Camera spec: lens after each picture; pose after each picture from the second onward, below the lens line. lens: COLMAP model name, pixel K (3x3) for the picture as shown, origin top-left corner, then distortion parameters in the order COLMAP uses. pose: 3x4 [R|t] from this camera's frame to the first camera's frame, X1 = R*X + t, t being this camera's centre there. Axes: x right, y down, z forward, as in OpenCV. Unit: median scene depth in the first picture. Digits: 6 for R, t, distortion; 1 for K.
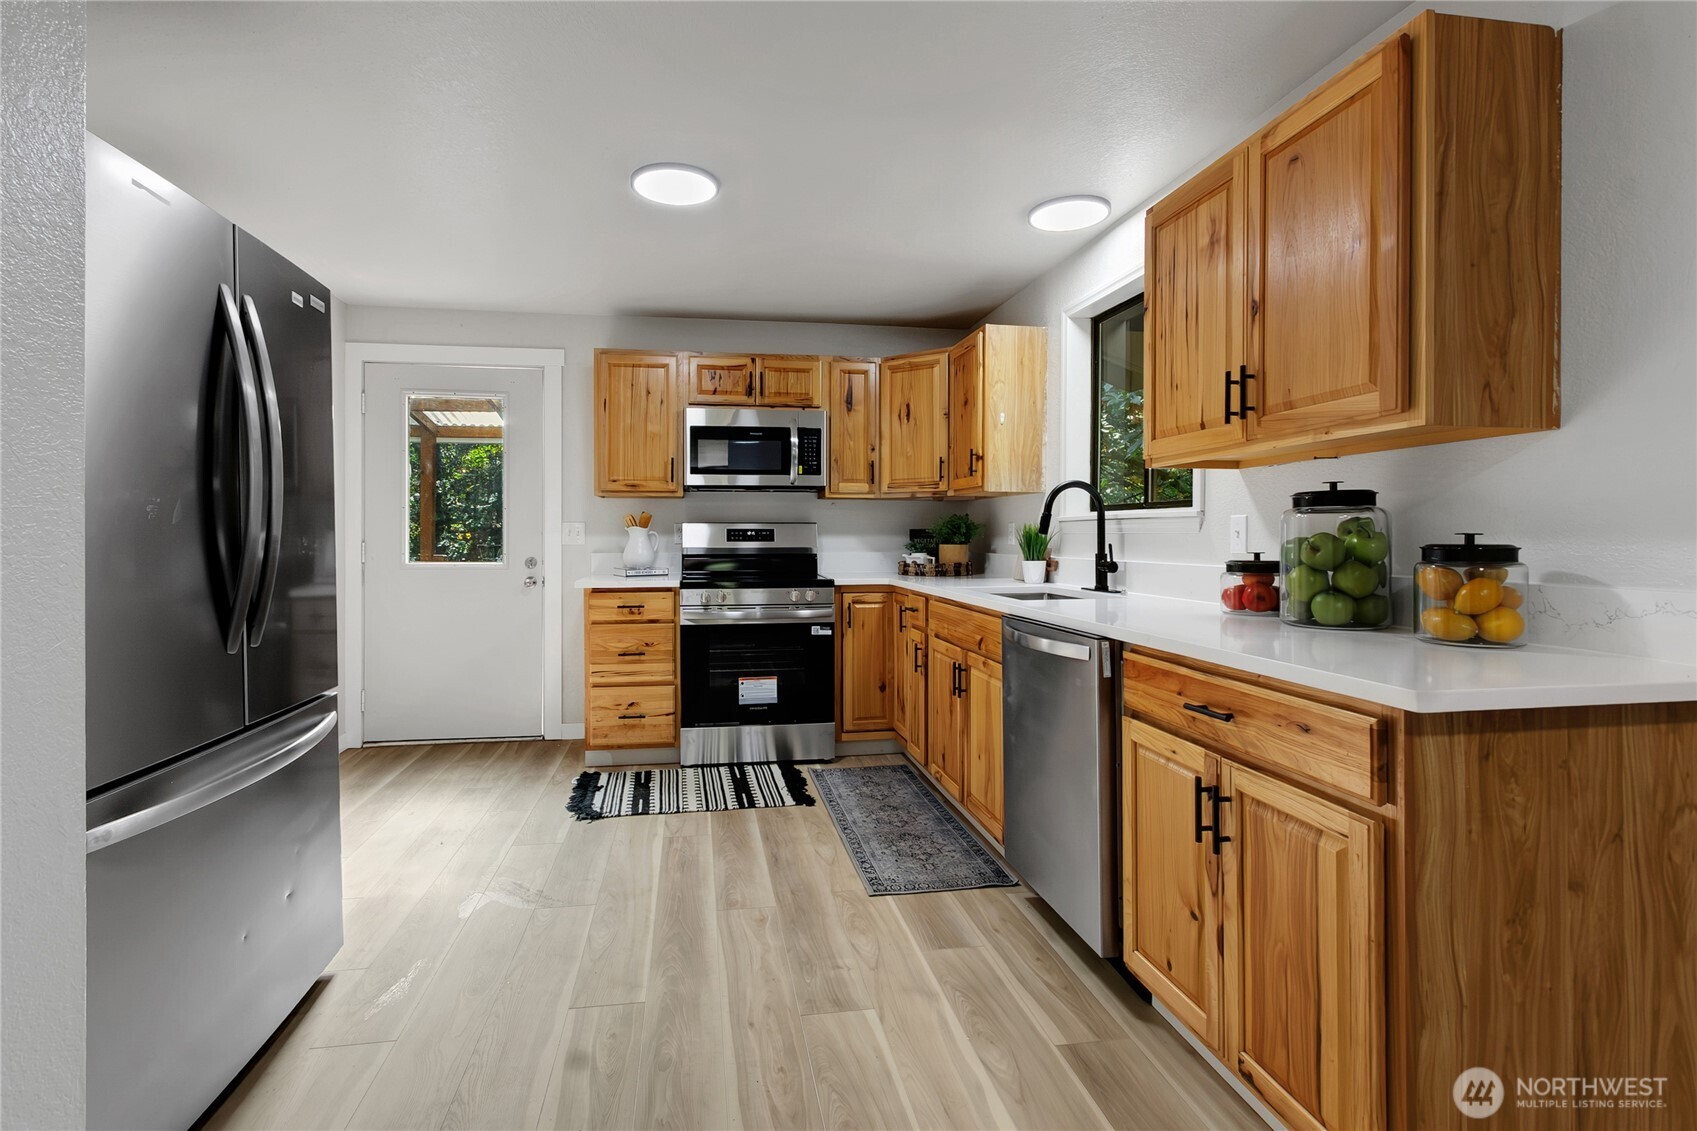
lens RADIAL K [[838.6, 0, 845.0], [0, 838.6, 530.6], [0, 0, 1]] dist [-0.001010, -0.000072]
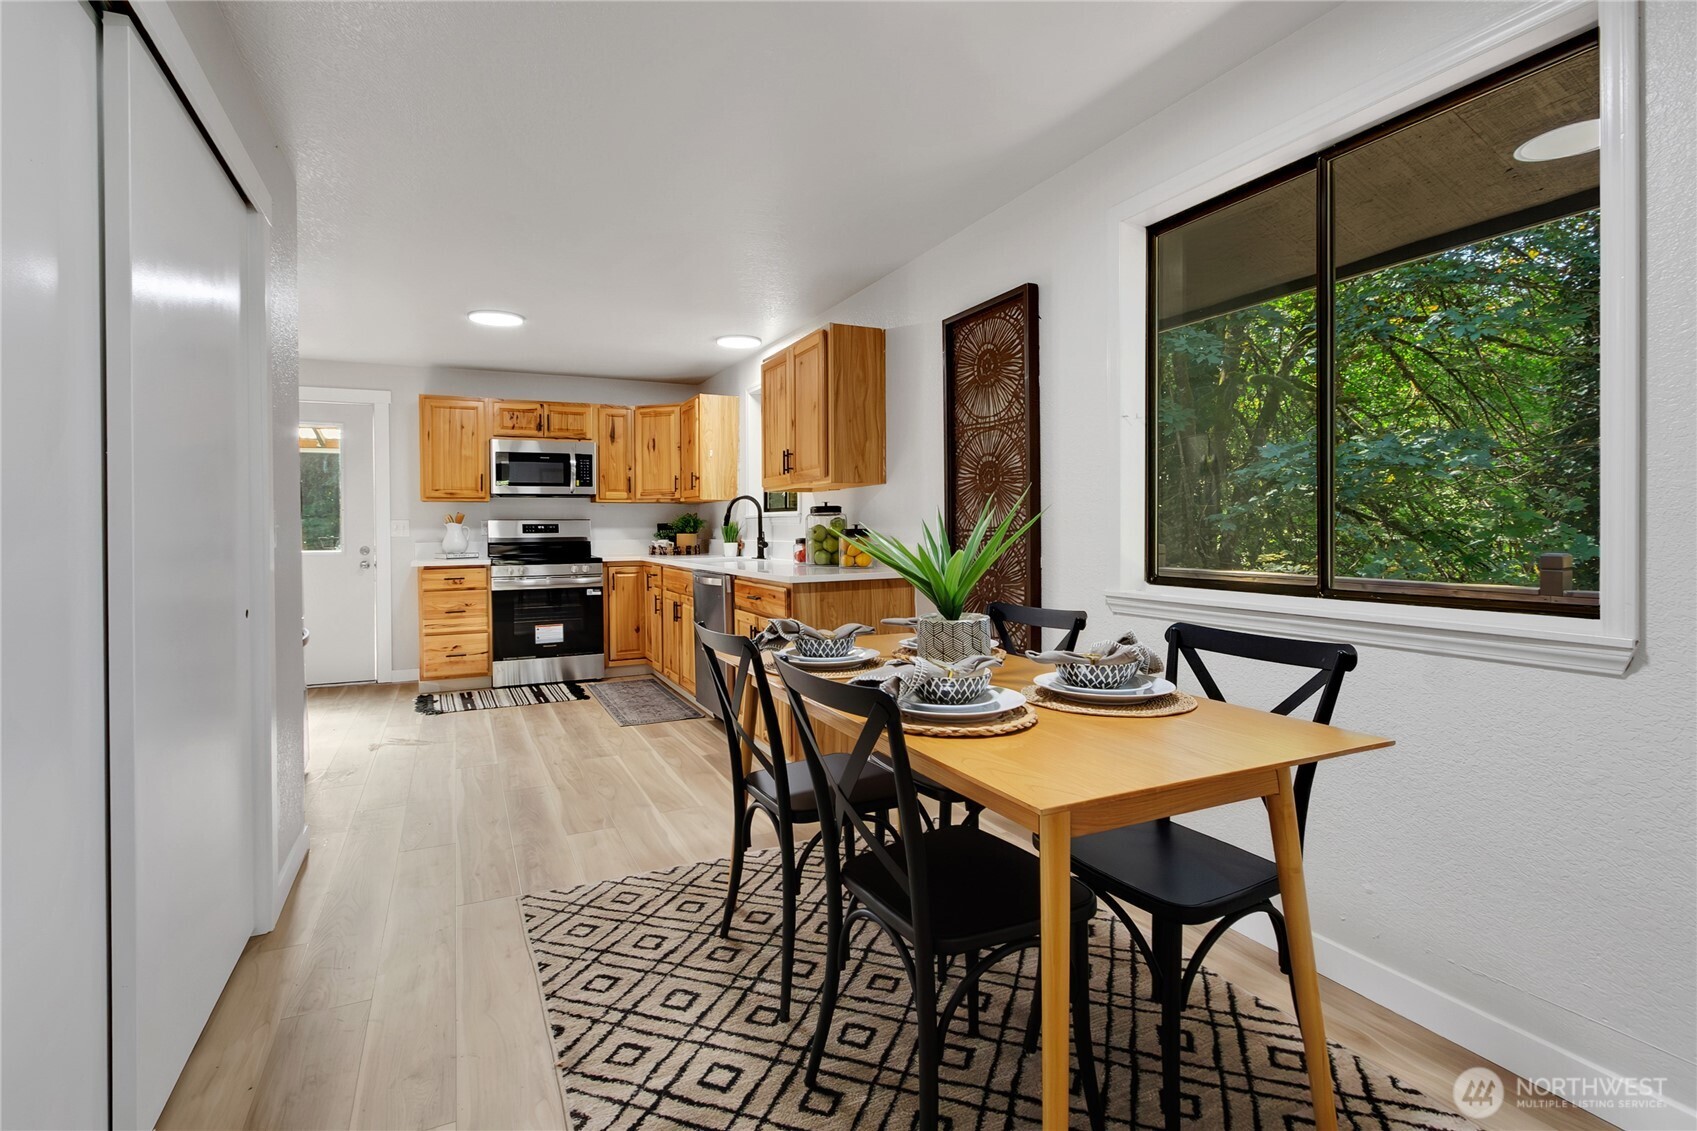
lens RADIAL K [[835.7, 0, 863.2], [0, 835.7, 537.6], [0, 0, 1]] dist [0.000407, 0.000107]
pose [[0.962520, -0.010760, 0.270997, 0.031126], [0.006308, 0.999831, 0.017292, -0.000200], [-0.271137, -0.014934, 0.962425, -0.555537]]
